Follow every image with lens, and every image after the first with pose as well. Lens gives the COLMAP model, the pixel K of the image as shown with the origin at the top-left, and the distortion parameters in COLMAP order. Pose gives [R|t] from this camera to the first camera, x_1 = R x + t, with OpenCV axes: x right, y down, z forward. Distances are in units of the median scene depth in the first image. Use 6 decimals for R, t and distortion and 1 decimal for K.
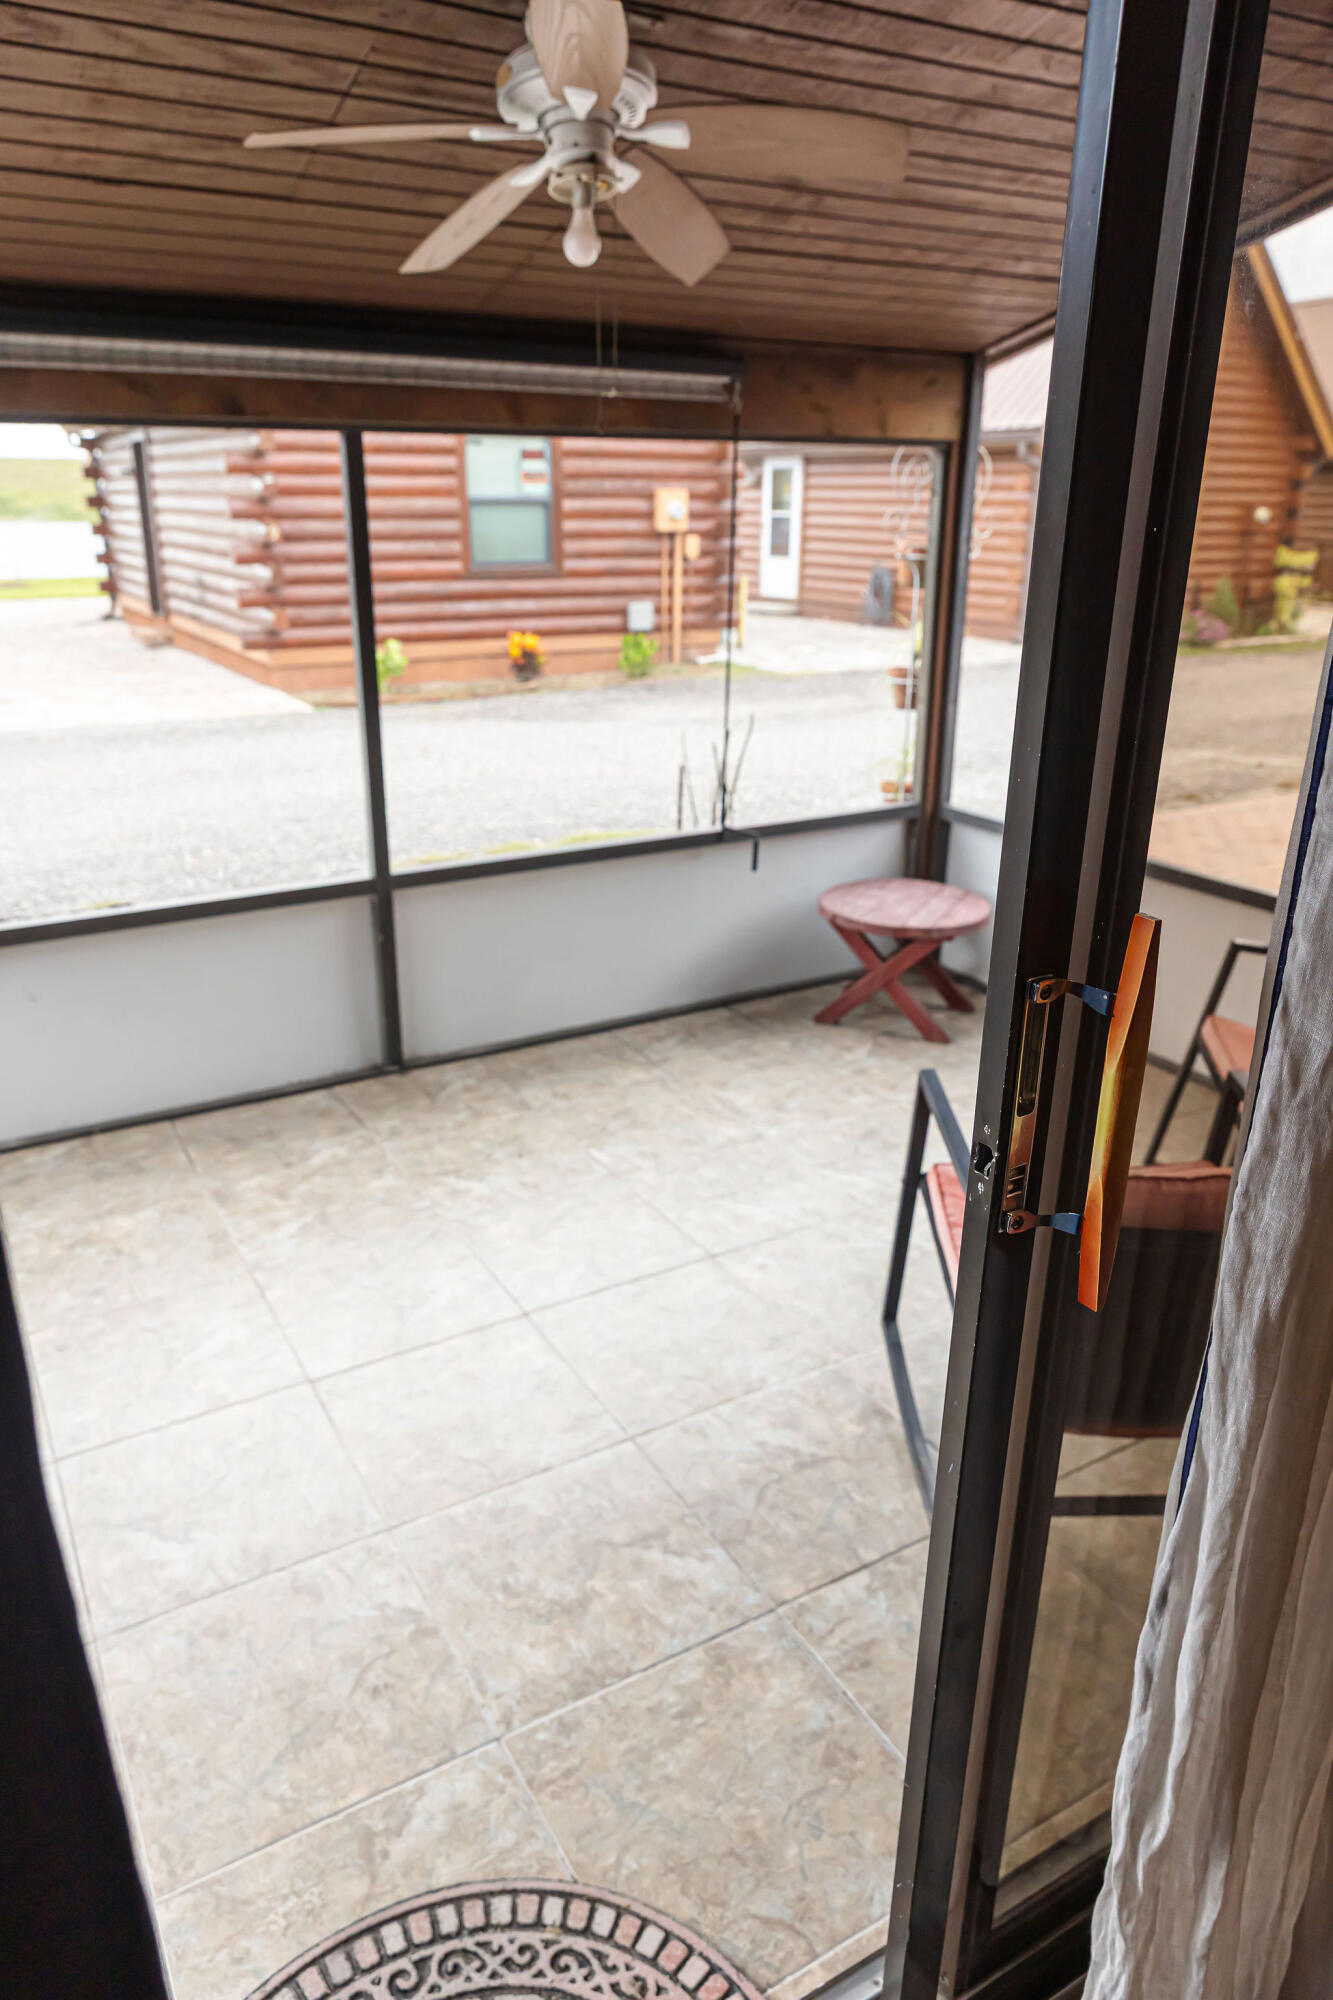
lens RADIAL K [[1346.2, 0, 662.2], [0, 1346.2, 1012.4], [0, 0, 1]] dist [-0.009309, 0.002513]
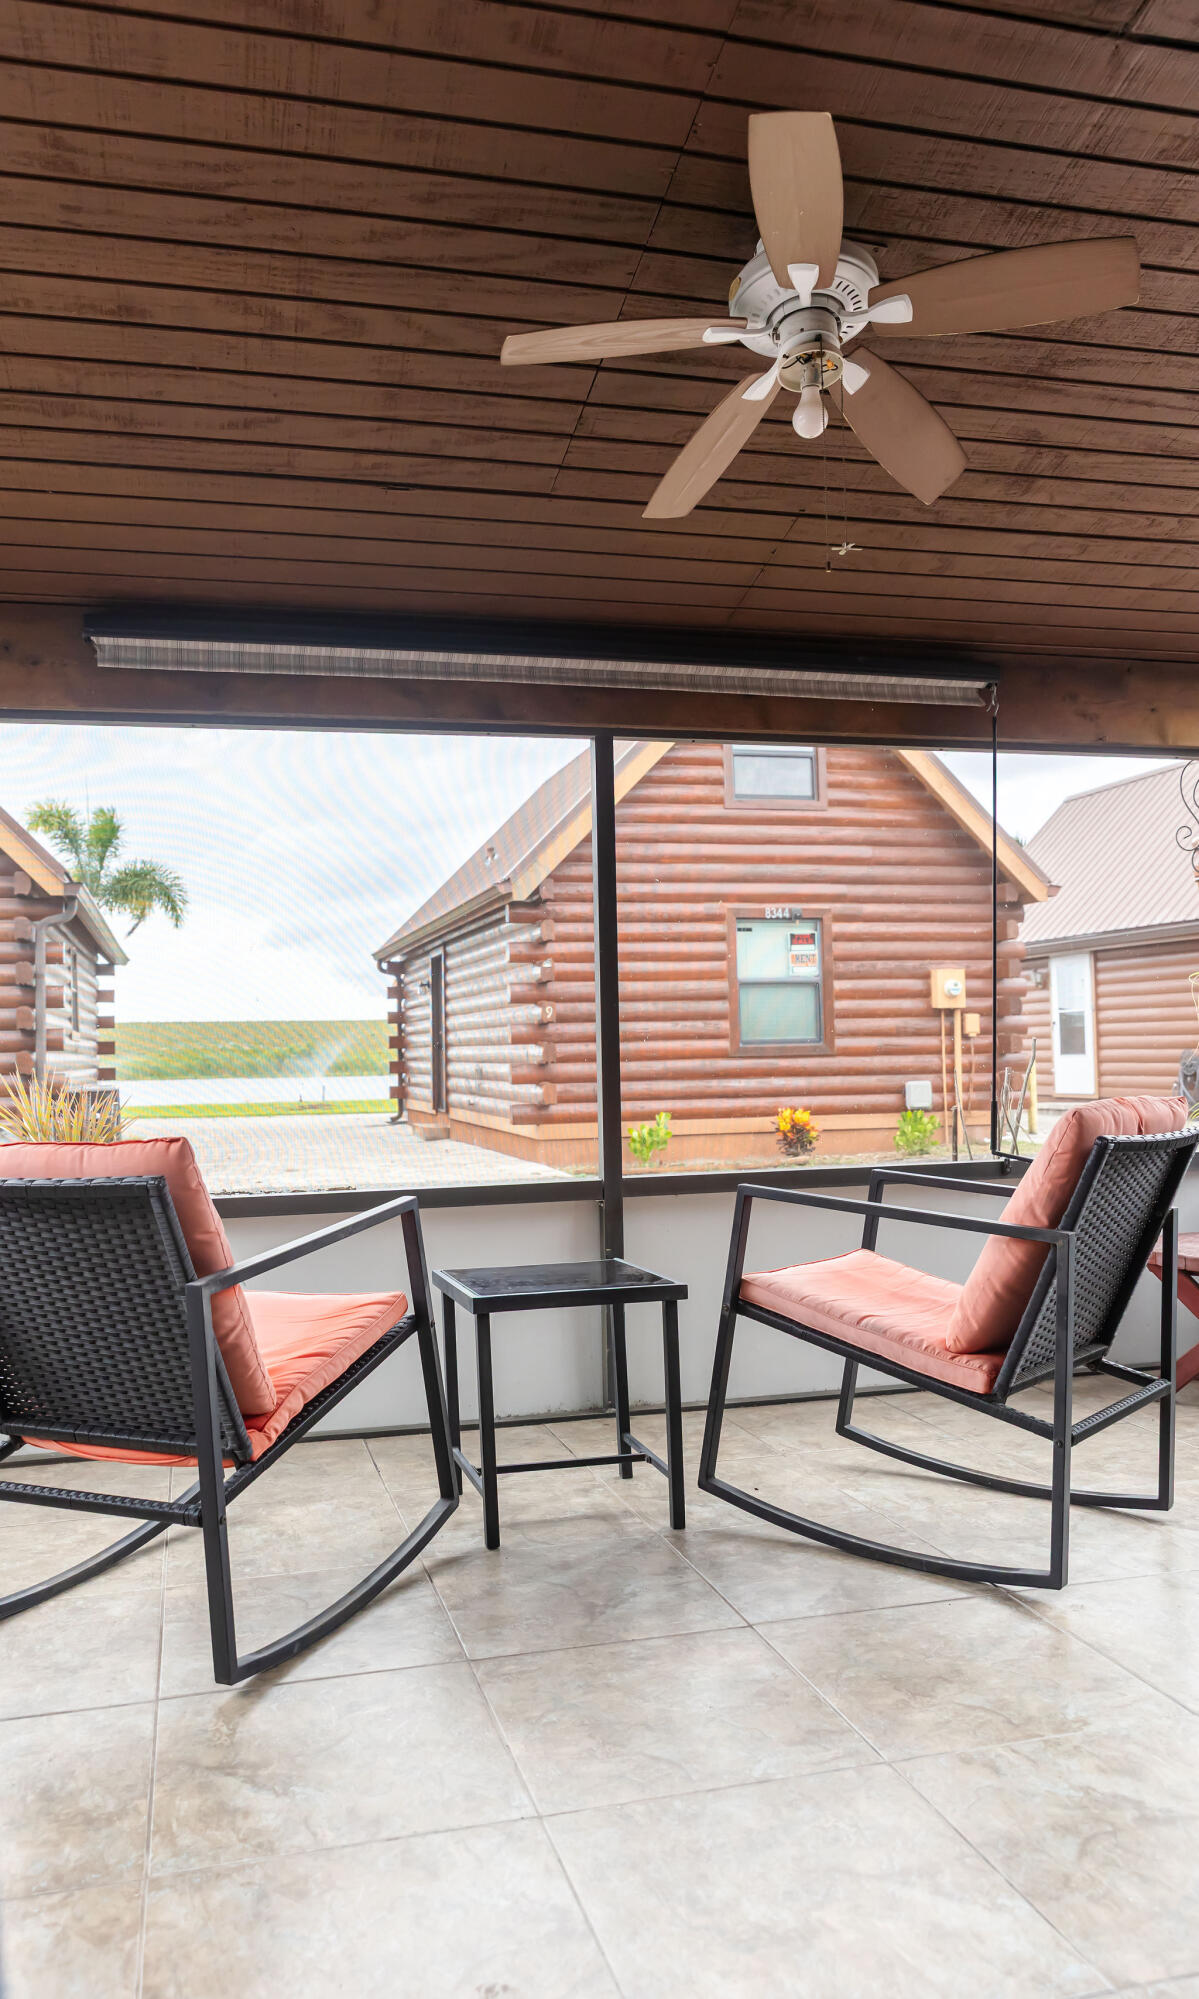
lens RADIAL K [[1417.1, 0, 509.8], [0, 1417.1, 941.1], [0, 0, 1]] dist [-0.012667, 0.005368]
pose [[0.956515, -0.037606, -0.289250, 0.013923], [-0.079715, 0.920201, -0.383244, 0.168786], [0.280580, 0.389636, 0.877188, 0.097191]]
